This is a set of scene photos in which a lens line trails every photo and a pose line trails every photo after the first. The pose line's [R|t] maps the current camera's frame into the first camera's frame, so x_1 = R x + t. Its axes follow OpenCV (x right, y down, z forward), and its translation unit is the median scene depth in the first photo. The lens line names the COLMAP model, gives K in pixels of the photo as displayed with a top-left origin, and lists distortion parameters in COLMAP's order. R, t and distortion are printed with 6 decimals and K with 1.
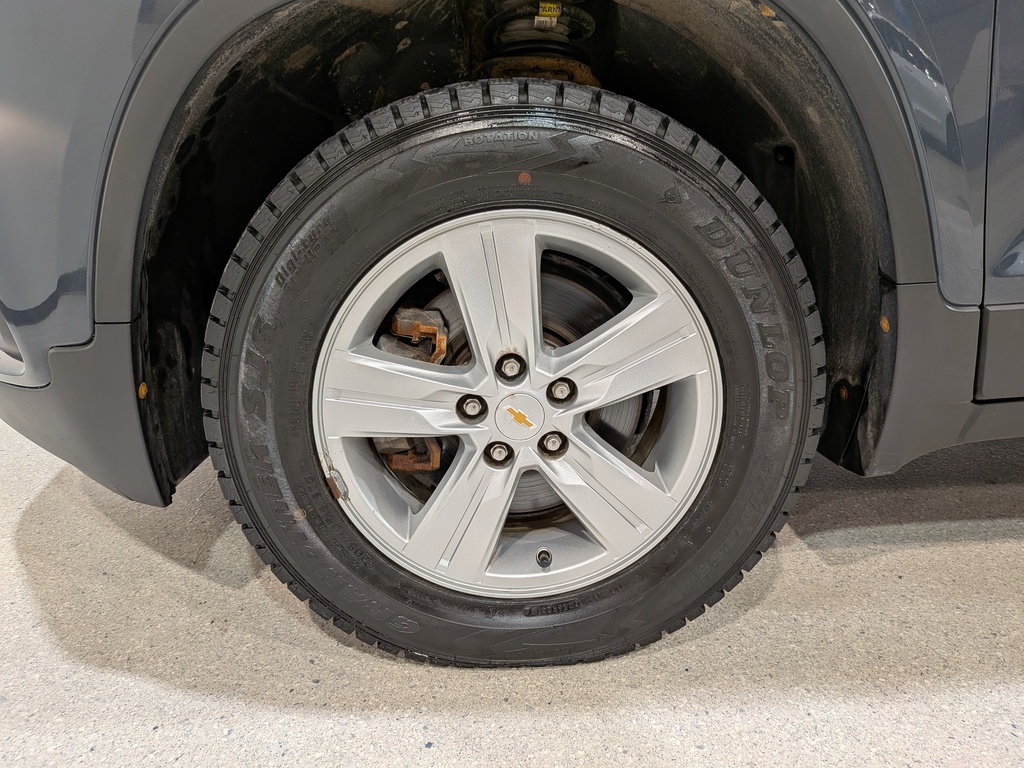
lens RADIAL K [[750.2, 0, 511.1], [0, 750.2, 385.1], [0, 0, 1]] dist [0.059393, -0.097184]
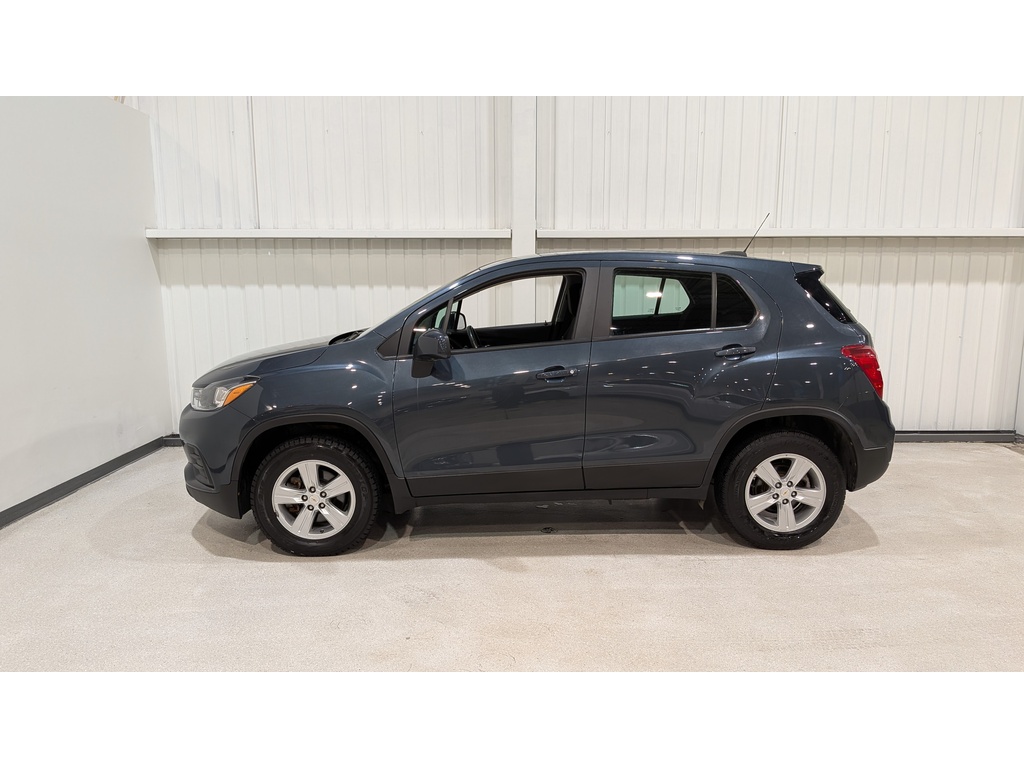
lens RADIAL K [[750.2, 0, 514.7], [0, 750.2, 385.1], [0, 0, 1]] dist [0.059393, -0.097184]
pose [[0.999781, 0.001416, -0.020876, 1.412494], [-0.004505, 0.988876, -0.148673, 0.027660], [0.020433, 0.148734, 0.988666, -3.928418]]
